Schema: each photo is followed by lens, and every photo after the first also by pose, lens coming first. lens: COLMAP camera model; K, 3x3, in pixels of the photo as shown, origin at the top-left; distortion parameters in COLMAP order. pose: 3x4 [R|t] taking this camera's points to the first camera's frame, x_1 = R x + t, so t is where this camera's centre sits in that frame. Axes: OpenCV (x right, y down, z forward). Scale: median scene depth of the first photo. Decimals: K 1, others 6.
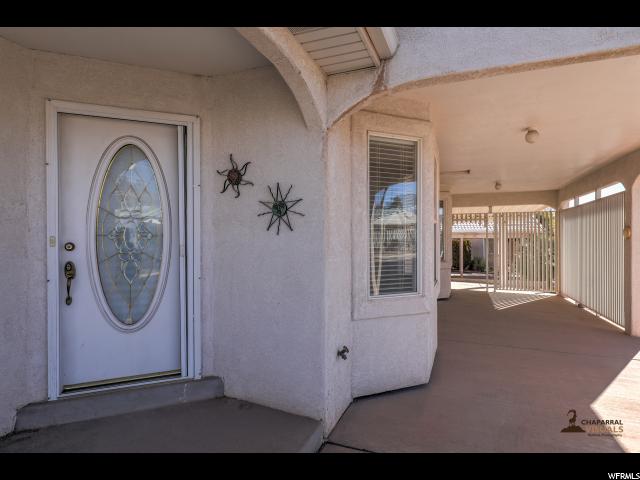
lens RADIAL K [[354.4, 0, 322.2], [0, 354.4, 238.3], [0, 0, 1]] dist [0.002998, 0.000178]
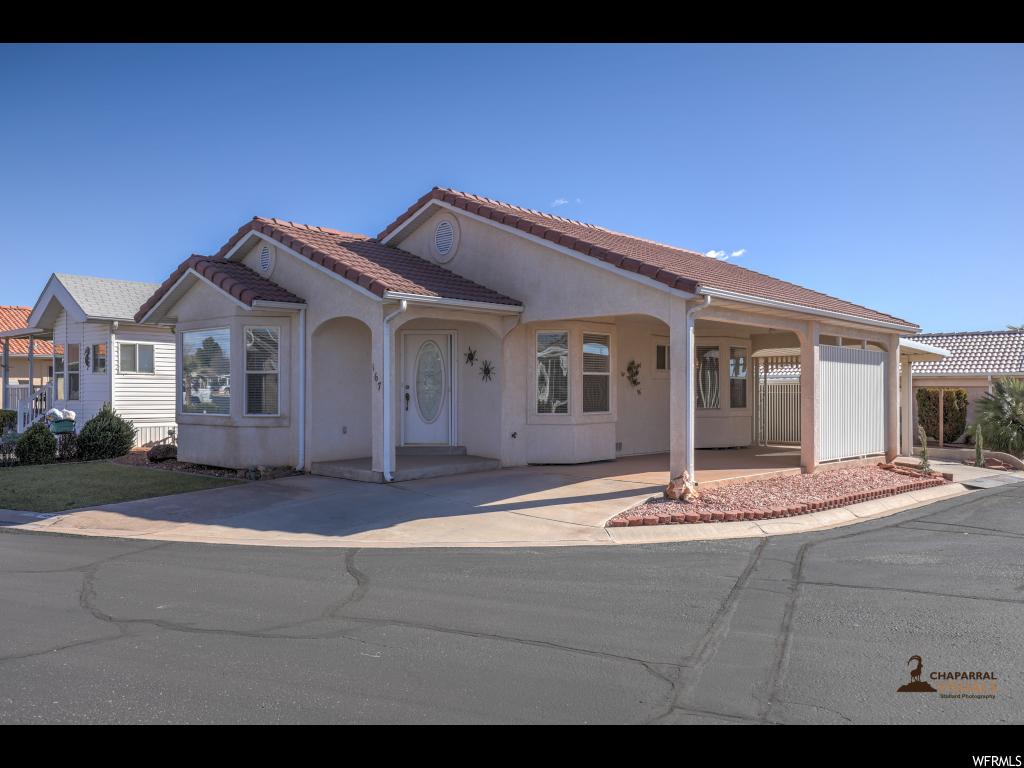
lens RADIAL K [[803.7, 0, 511.4], [0, 803.7, 385.4], [0, 0, 1]] dist [-0.000332, 0.000005]
pose [[0.933413, 0.001397, -0.358801, 1.894872], [-0.003260, 0.999984, -0.004587, 0.032489], [0.358789, 0.005451, 0.933403, -3.807989]]
